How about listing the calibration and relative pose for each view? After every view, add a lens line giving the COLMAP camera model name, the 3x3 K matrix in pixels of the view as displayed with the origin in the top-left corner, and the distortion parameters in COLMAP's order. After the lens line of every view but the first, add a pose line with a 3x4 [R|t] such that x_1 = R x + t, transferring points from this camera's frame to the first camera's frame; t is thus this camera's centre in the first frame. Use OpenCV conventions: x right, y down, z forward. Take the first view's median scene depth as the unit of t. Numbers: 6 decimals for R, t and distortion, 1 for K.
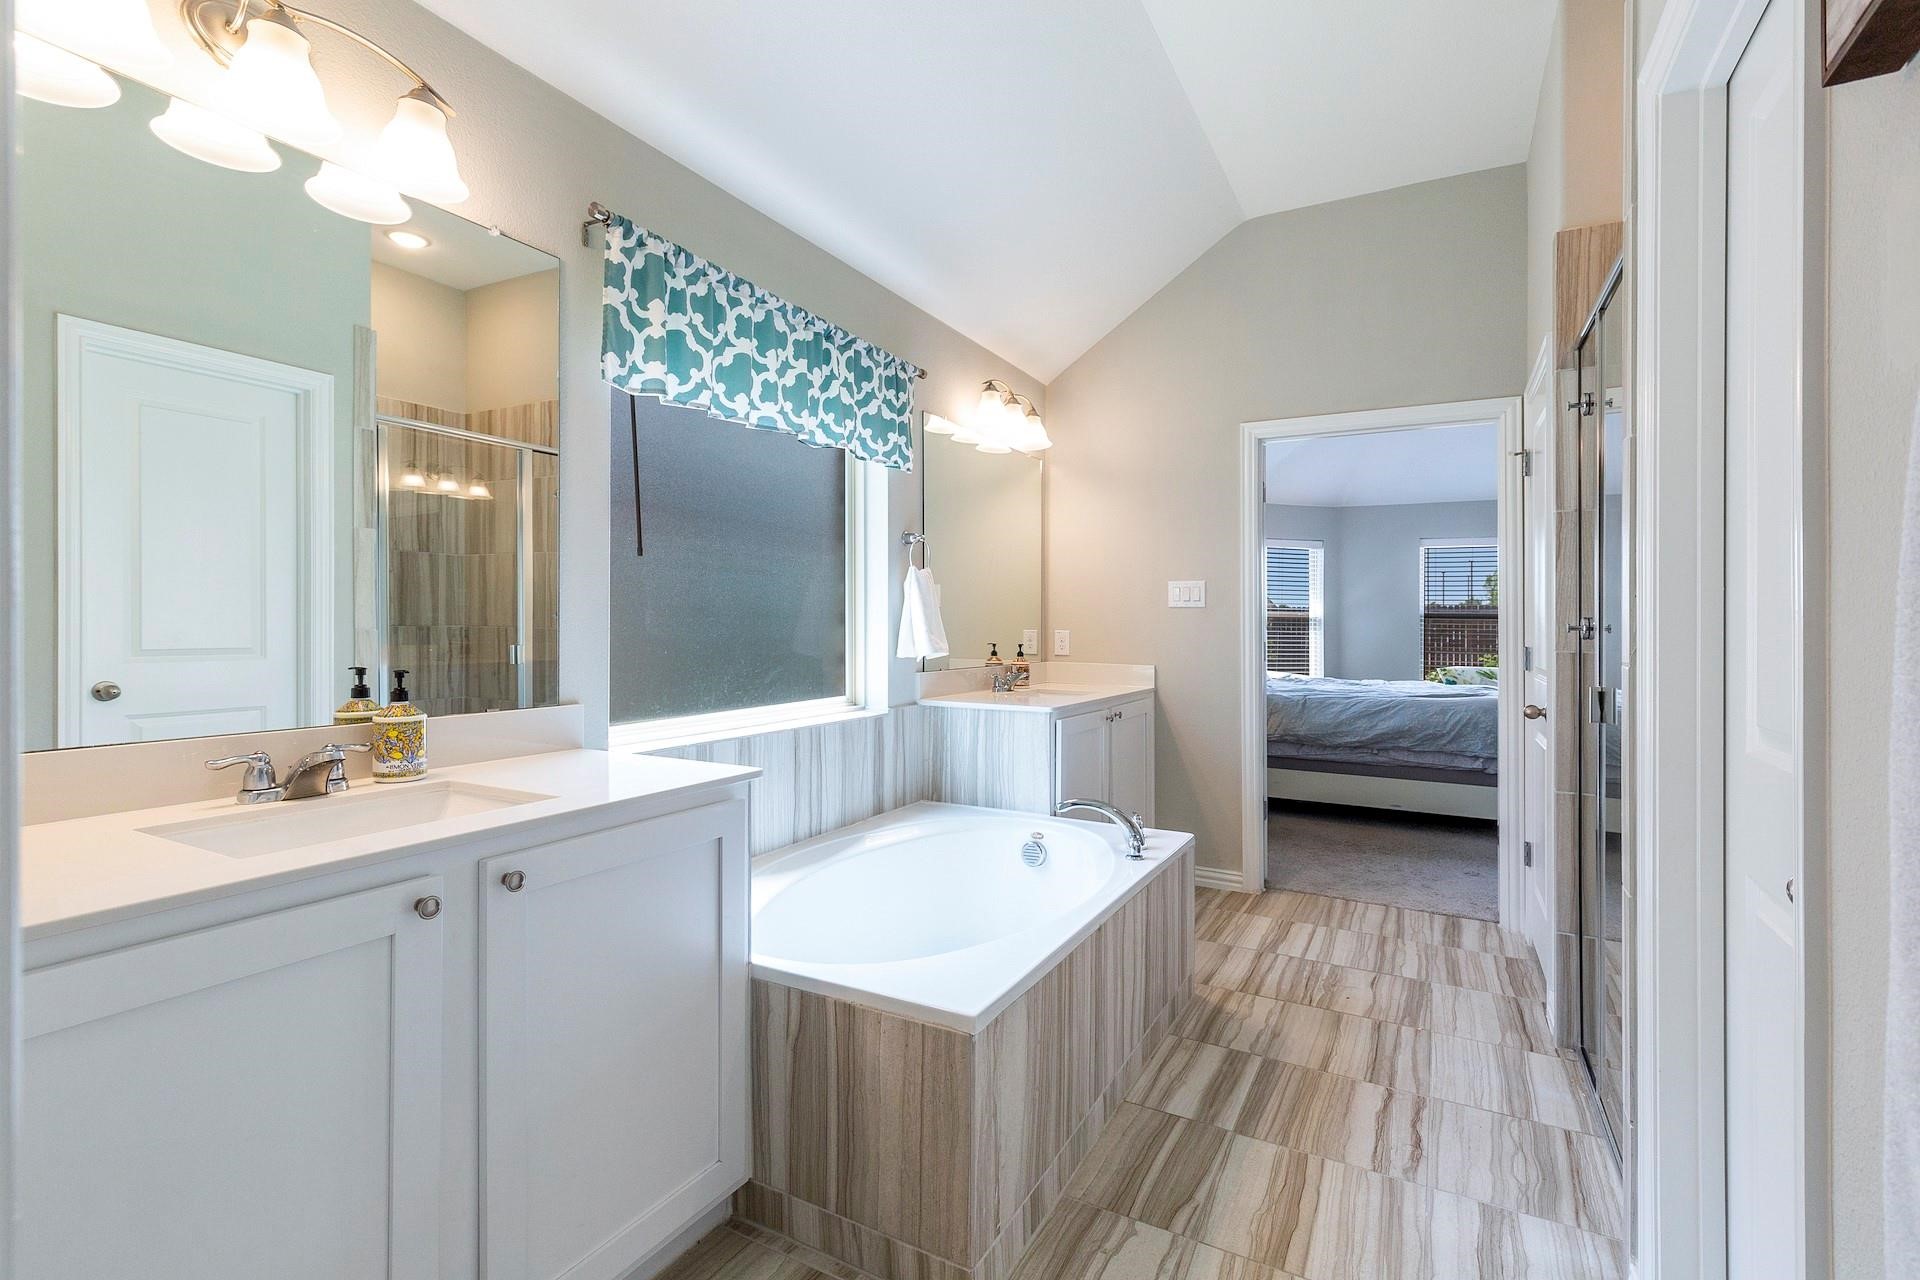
lens RADIAL K [[875.3, 0, 960.2], [0, 875.3, 625.8], [0, 0, 1]] dist [0.007115, 0.000147]
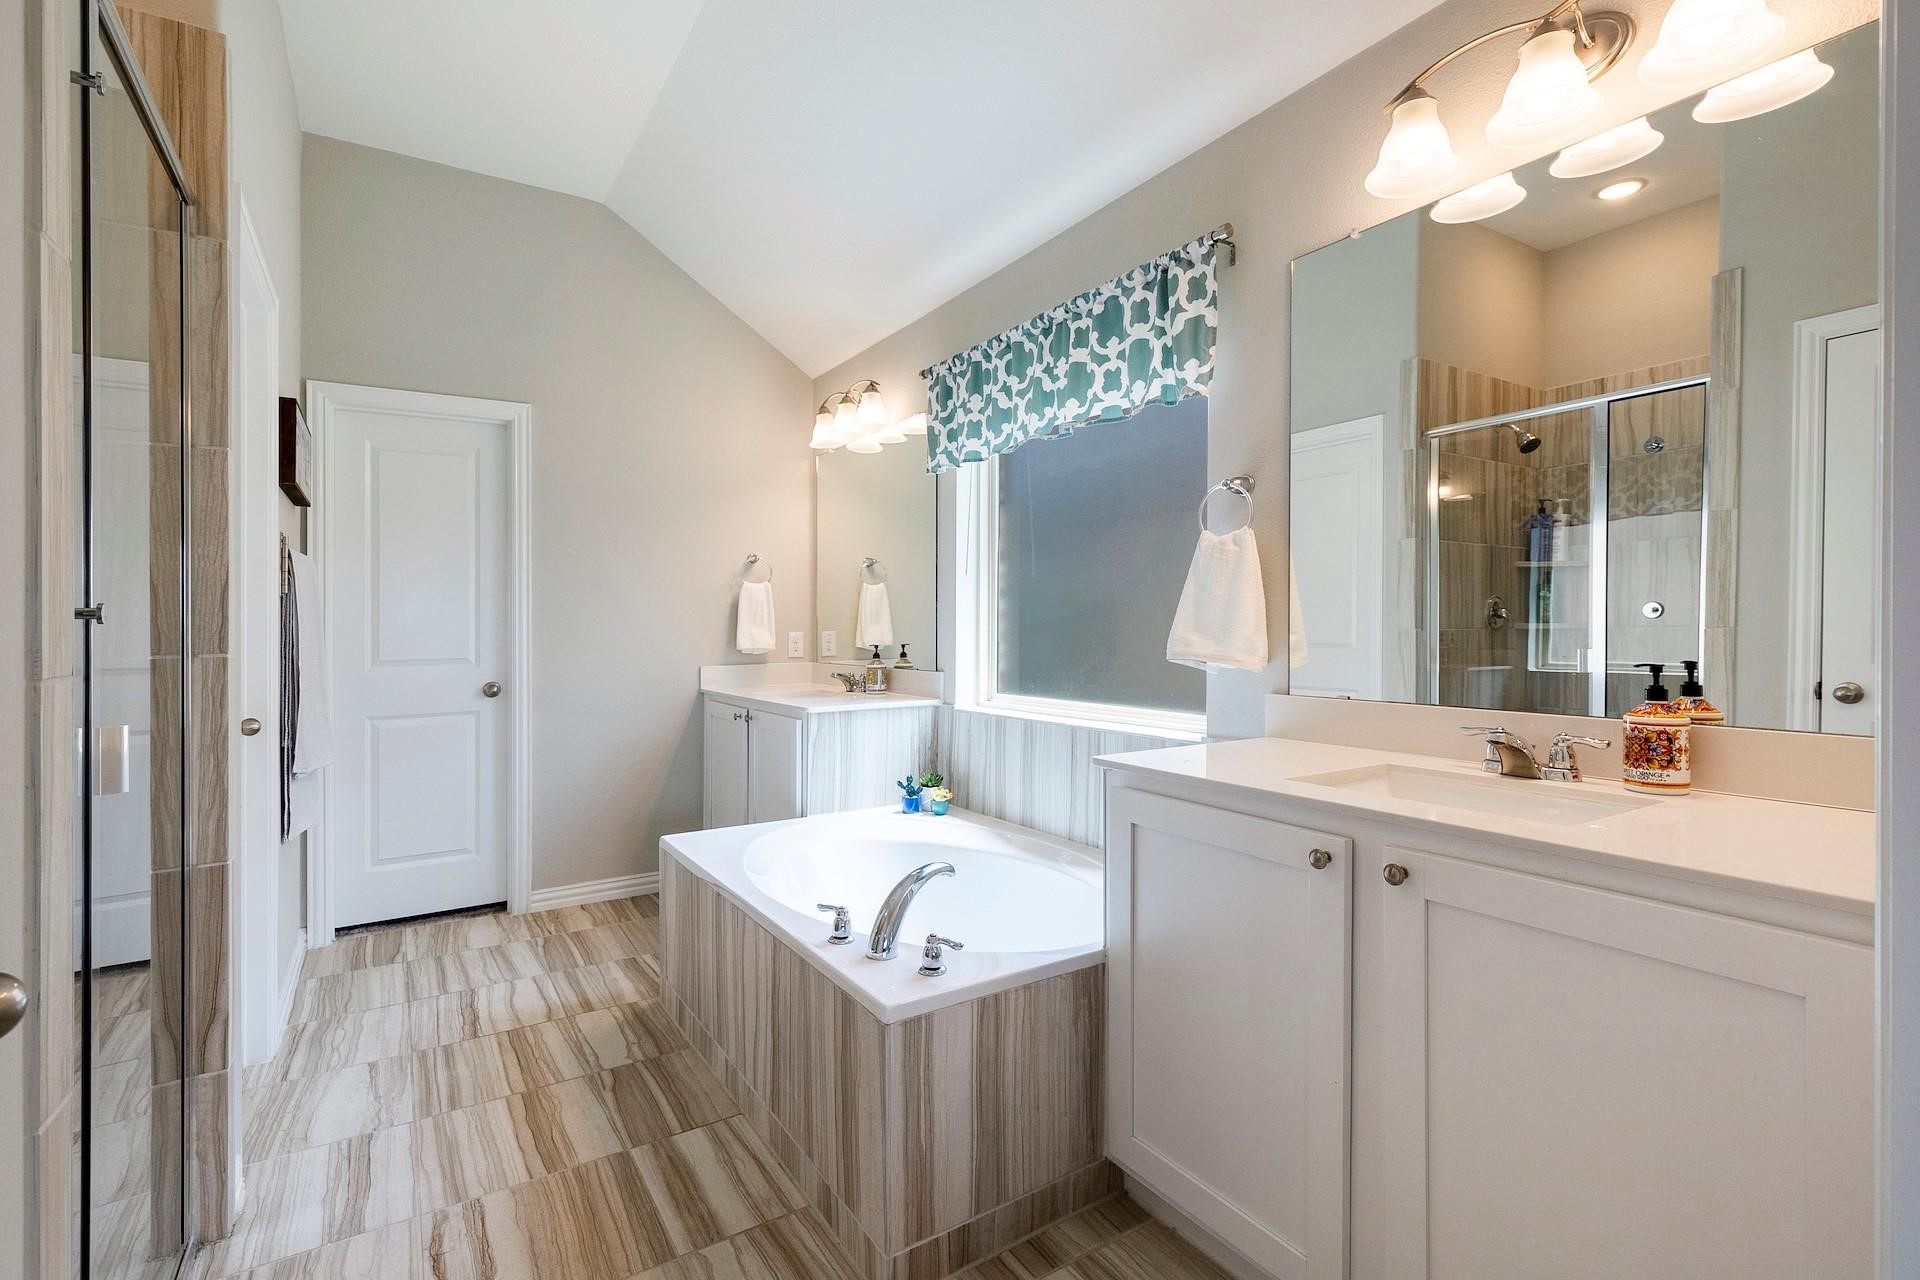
lens RADIAL K [[875.3, 0, 953.7], [0, 875.3, 645.2], [0, 0, 1]] dist [0.007115, 0.000147]
pose [[-0.473708, 0.026575, -0.880281, 0.997618], [0.009752, 0.999642, 0.024931, 0.000549], [0.880628, 0.003225, -0.473797, 1.808910]]
